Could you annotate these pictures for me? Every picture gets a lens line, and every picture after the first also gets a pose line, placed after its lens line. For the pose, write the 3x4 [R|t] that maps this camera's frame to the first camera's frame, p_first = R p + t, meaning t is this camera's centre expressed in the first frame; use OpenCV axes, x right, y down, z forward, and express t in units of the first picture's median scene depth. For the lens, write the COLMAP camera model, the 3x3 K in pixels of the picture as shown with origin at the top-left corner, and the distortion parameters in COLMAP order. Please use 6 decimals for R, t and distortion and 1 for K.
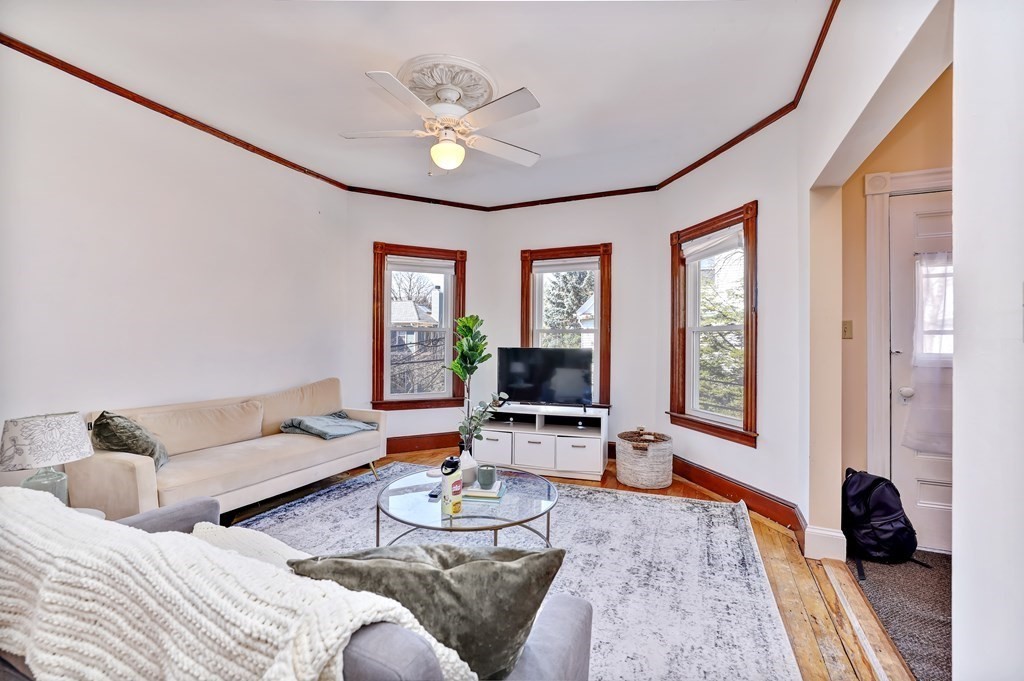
lens RADIAL K [[446.2, 0, 507.8], [0, 446.2, 344.5], [0, 0, 1]] dist [-0.022357, 0.003575]
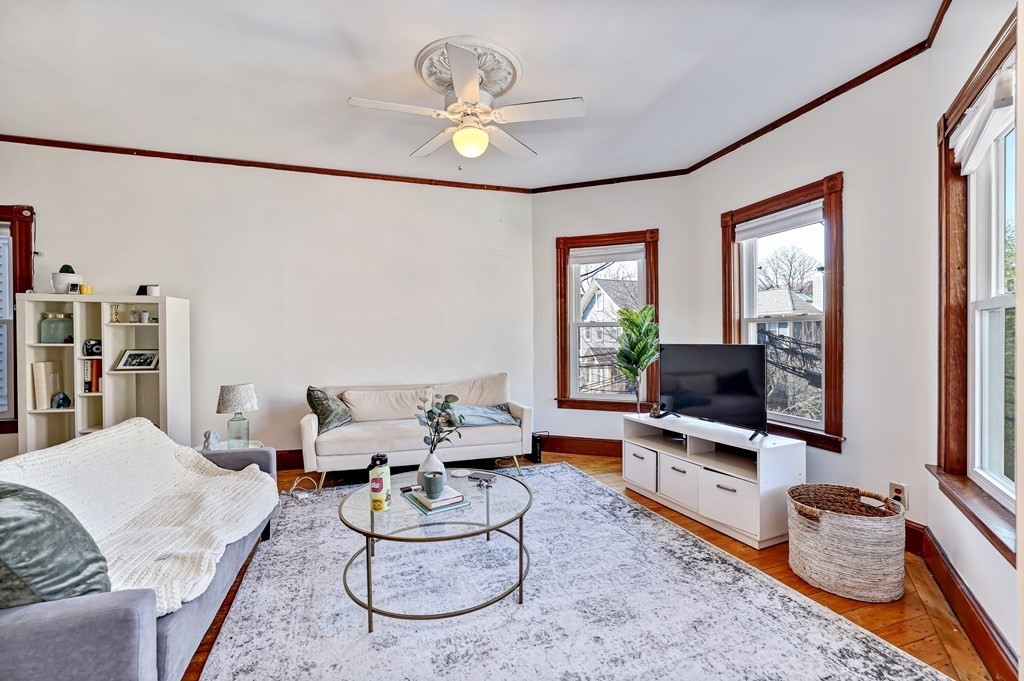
lens RADIAL K [[446.2, 0, 513.2], [0, 446.2, 342.0], [0, 0, 1]] dist [-0.022357, 0.003575]
pose [[0.666894, -0.004960, -0.745136, 0.419660], [0.008043, 0.999968, 0.000542, 0.001070], [0.745109, -0.006354, 0.666913, 0.286840]]
